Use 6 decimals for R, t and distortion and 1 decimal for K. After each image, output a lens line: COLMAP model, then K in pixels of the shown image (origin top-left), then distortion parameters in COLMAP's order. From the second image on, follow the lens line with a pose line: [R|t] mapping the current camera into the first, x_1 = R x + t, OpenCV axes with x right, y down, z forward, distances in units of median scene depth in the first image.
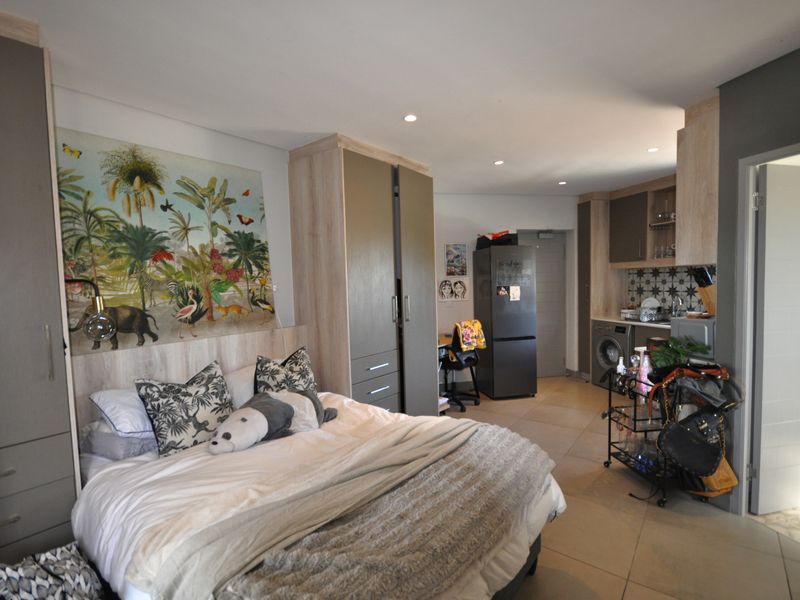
lens RADIAL K [[400.4, 0, 388.7], [0, 400.4, 304.0], [0, 0, 1]] dist [0.003585, -0.007119]
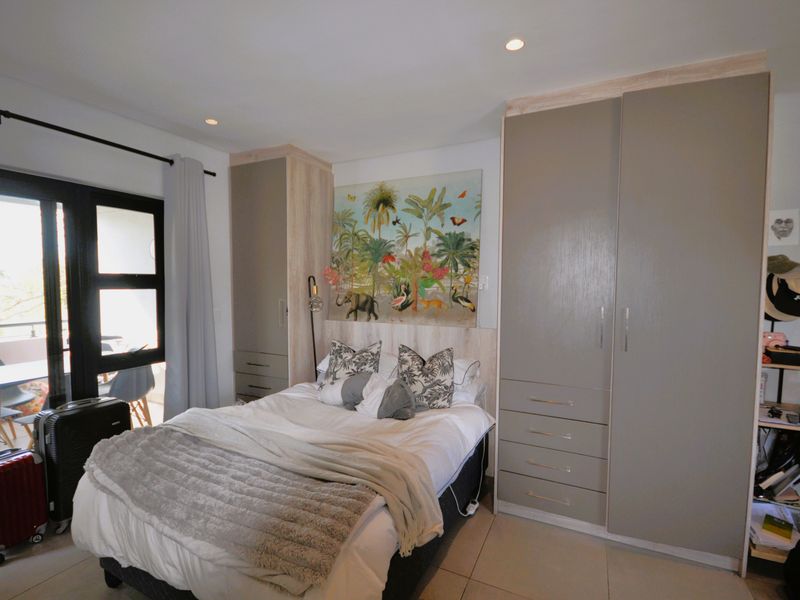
lens RADIAL K [[400.4, 0, 393.9], [0, 400.4, 300.3], [0, 0, 1]] dist [0.003585, -0.007119]
pose [[0.203974, 0.075665, -0.976048, 0.741995], [-0.066061, 0.995800, 0.063391, -0.064121], [0.976745, 0.051549, 0.208116, 0.706975]]
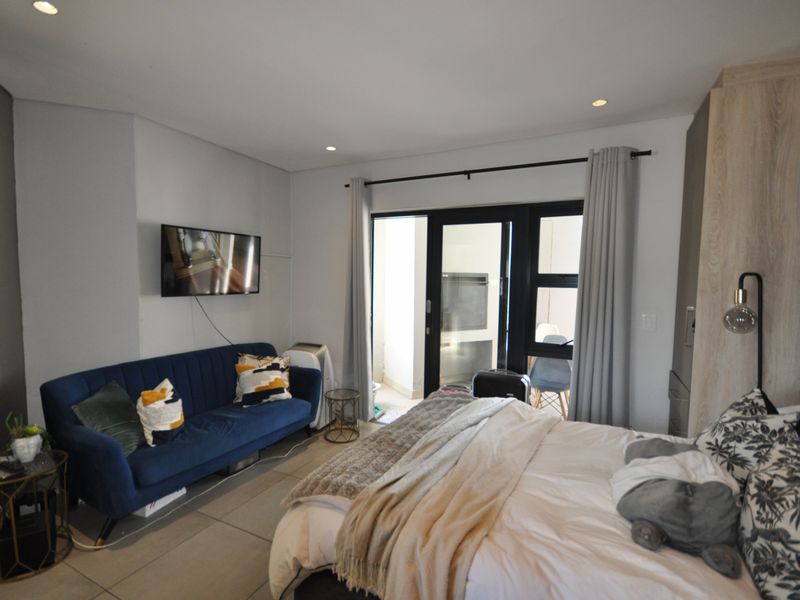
lens RADIAL K [[400.4, 0, 398.2], [0, 400.4, 302.7], [0, 0, 1]] dist [0.003585, -0.007119]
pose [[-0.980348, 0.021233, -0.196128, 0.152868], [-0.002235, 0.992932, 0.118667, -0.076649], [0.197261, 0.116774, -0.973371, 1.418571]]
